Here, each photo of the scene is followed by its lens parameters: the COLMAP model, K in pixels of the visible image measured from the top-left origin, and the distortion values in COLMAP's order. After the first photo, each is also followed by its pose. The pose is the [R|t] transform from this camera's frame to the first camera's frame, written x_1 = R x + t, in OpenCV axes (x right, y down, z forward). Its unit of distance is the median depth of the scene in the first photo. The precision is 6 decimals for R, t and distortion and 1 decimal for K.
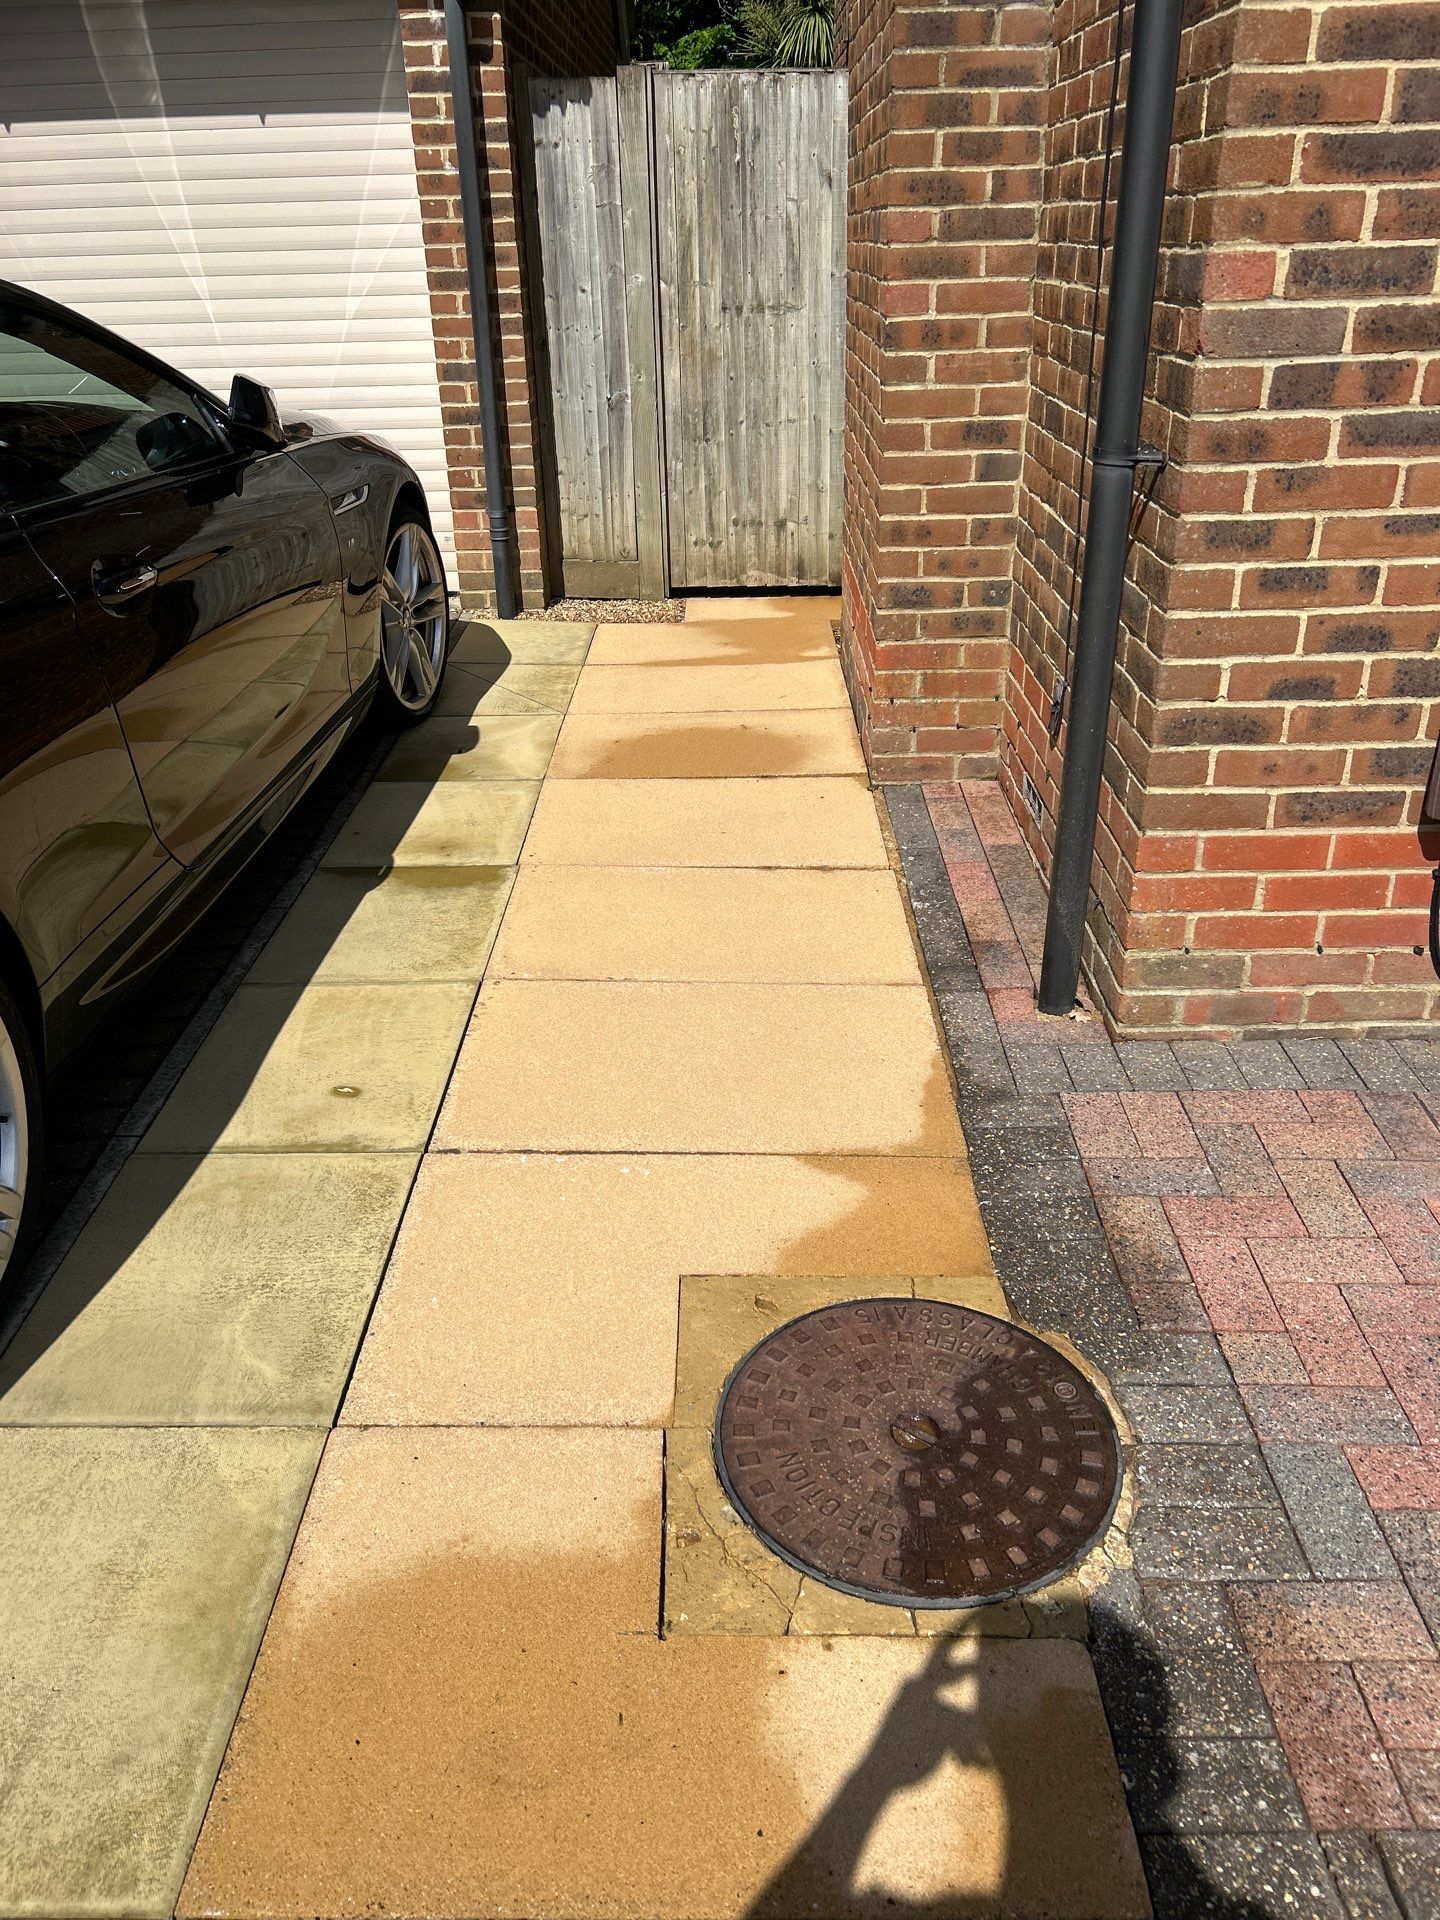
lens RADIAL K [[1445.4, 0, 709.1], [0, 1445.4, 956.2], [0, 0, 1]] dist [0.040760, -0.037198]
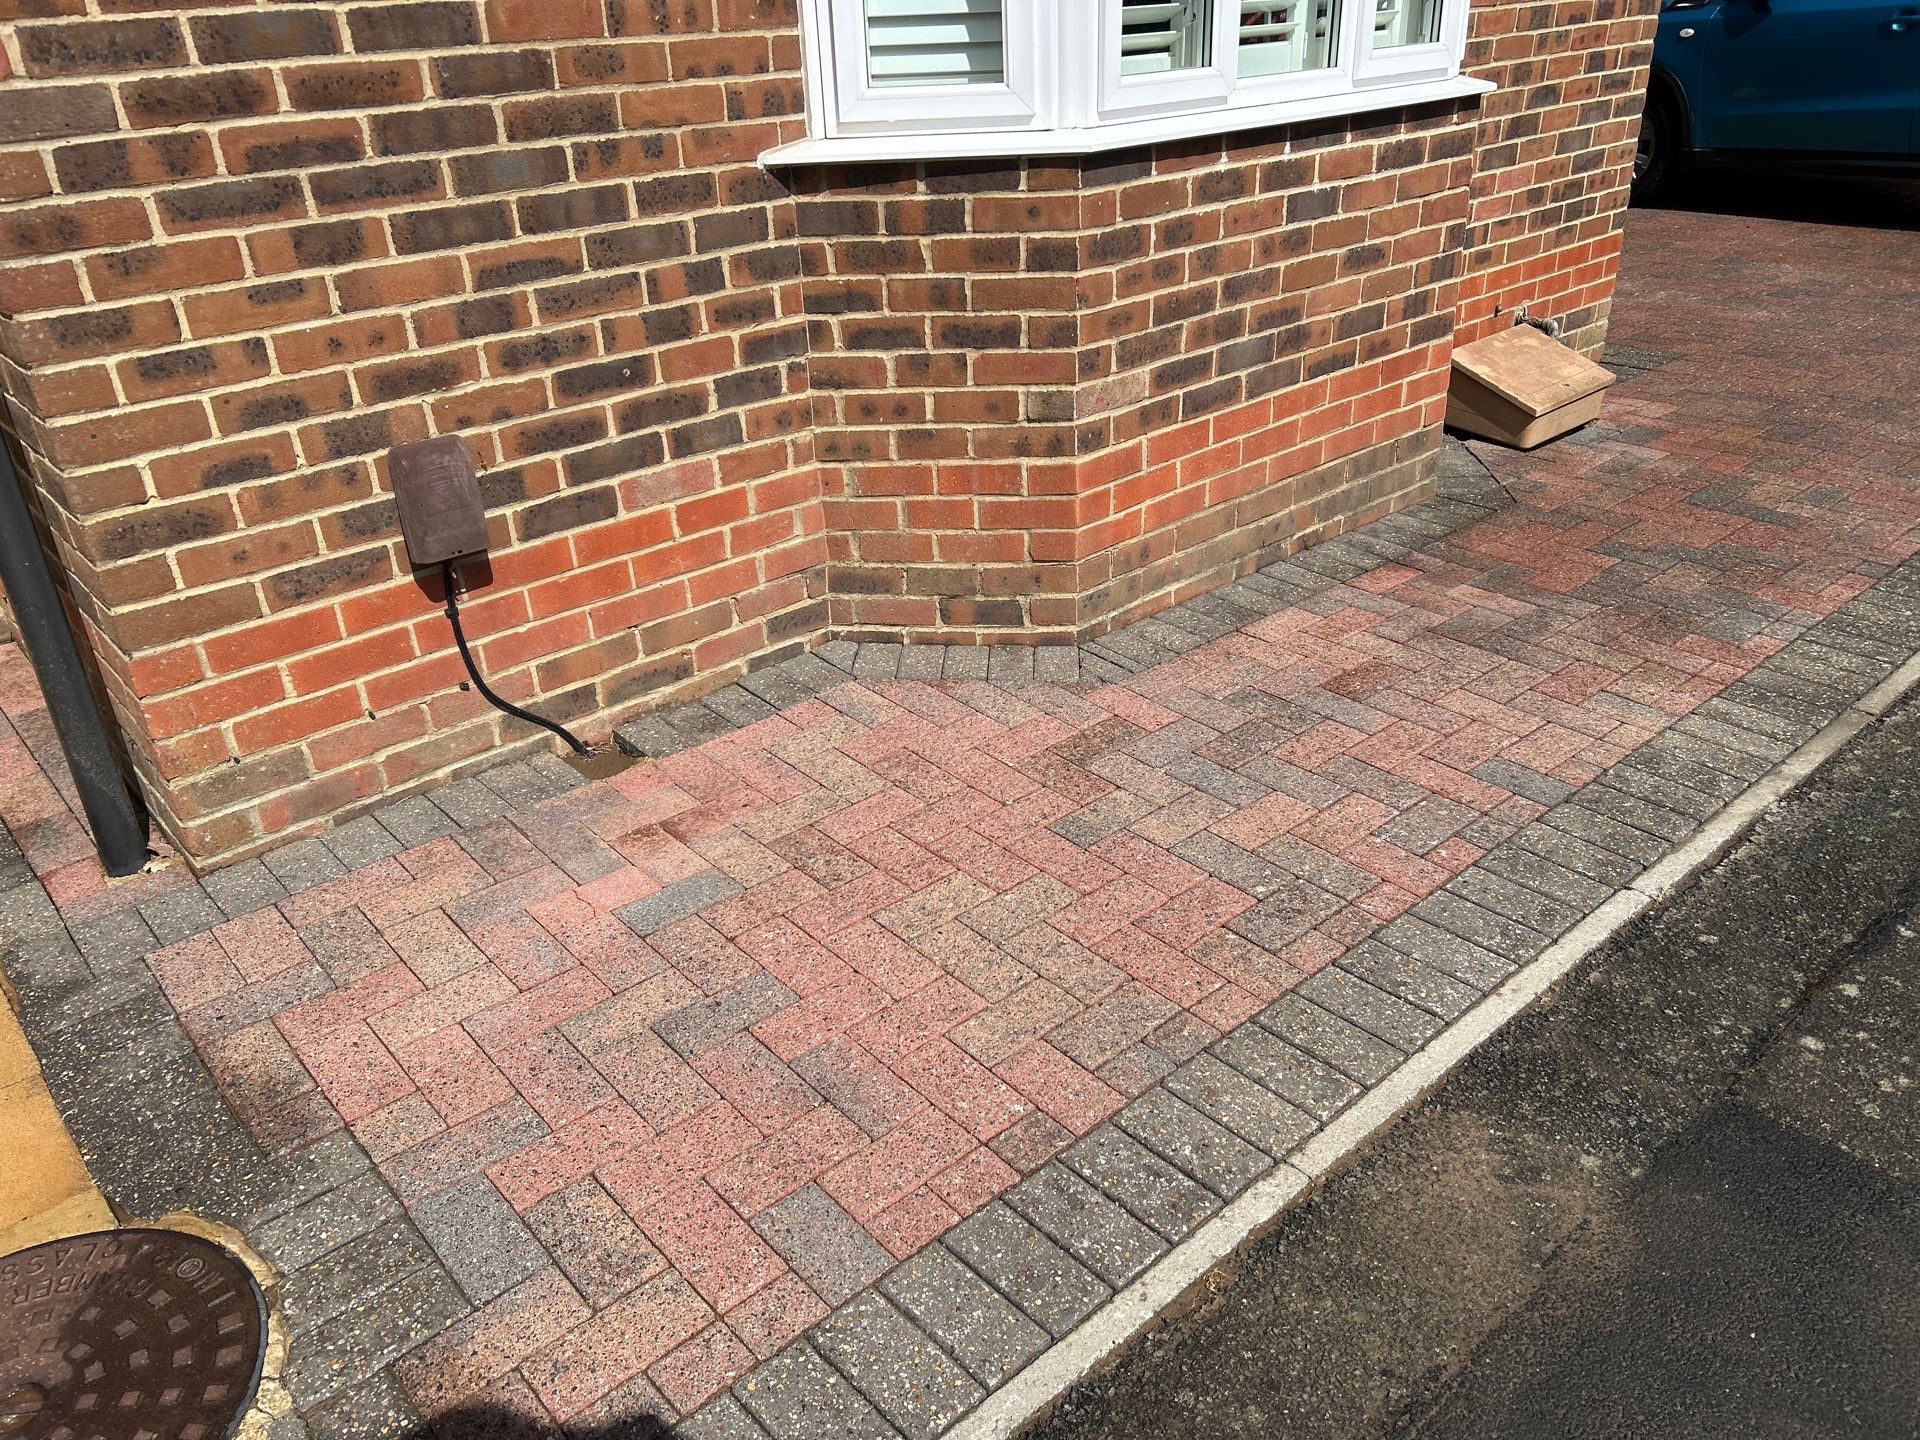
lens RADIAL K [[1445.4, 0, 957.9], [0, 1445.4, 716.5], [0, 0, 1]] dist [0.040760, -0.037198]
pose [[0.737321, -0.315806, 0.597180, 0.123651], [0.325856, 0.940624, 0.095103, 0.033843], [-0.591756, 0.124474, 0.796449, -0.039654]]
